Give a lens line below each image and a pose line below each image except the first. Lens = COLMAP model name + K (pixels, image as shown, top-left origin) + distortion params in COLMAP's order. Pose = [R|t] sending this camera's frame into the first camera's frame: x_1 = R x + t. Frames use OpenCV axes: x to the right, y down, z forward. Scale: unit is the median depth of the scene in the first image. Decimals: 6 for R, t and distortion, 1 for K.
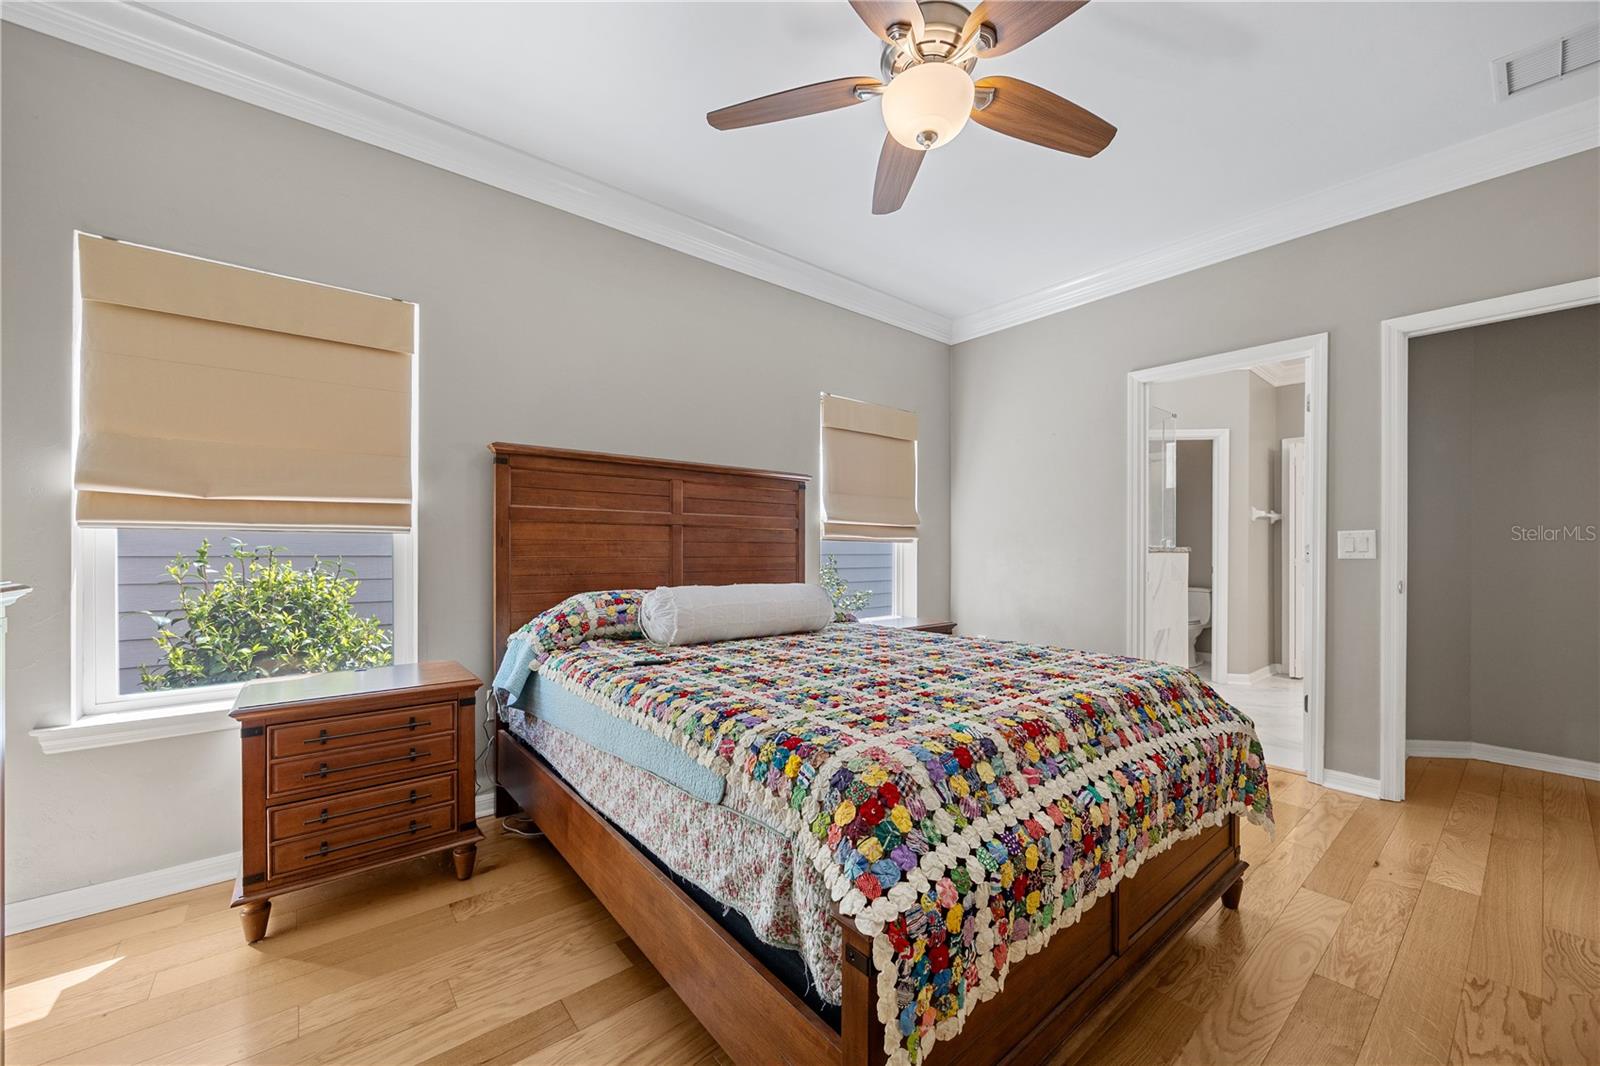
lens RADIAL K [[613.7, 0, 802.0], [0, 613.7, 546.4], [0, 0, 1]] dist [-0.002071, 0.000047]
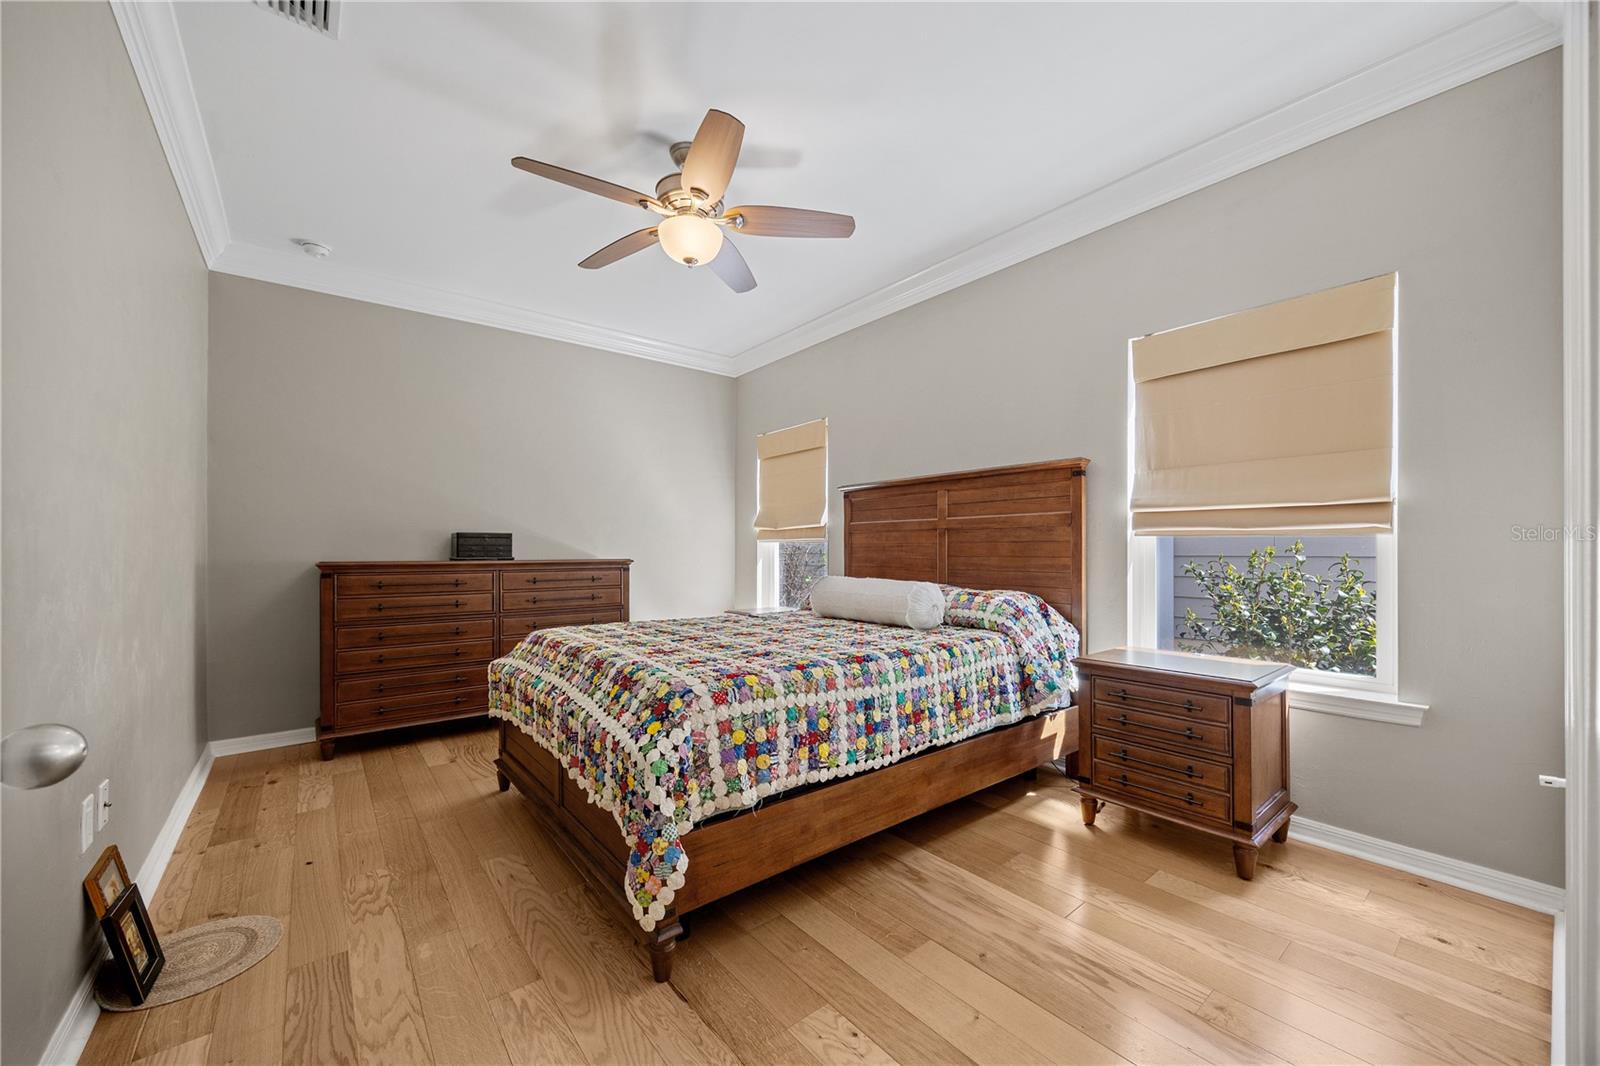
lens RADIAL K [[625.1, 0, 844.6], [0, 625.1, 559.3], [0, 0, 1]] dist [-0.022540, 0.000096]
pose [[0.021617, 0.008801, -0.999728, 0.925580], [0.007220, 0.999934, 0.008959, 0.010631], [0.999740, -0.007412, 0.021552, 0.744804]]
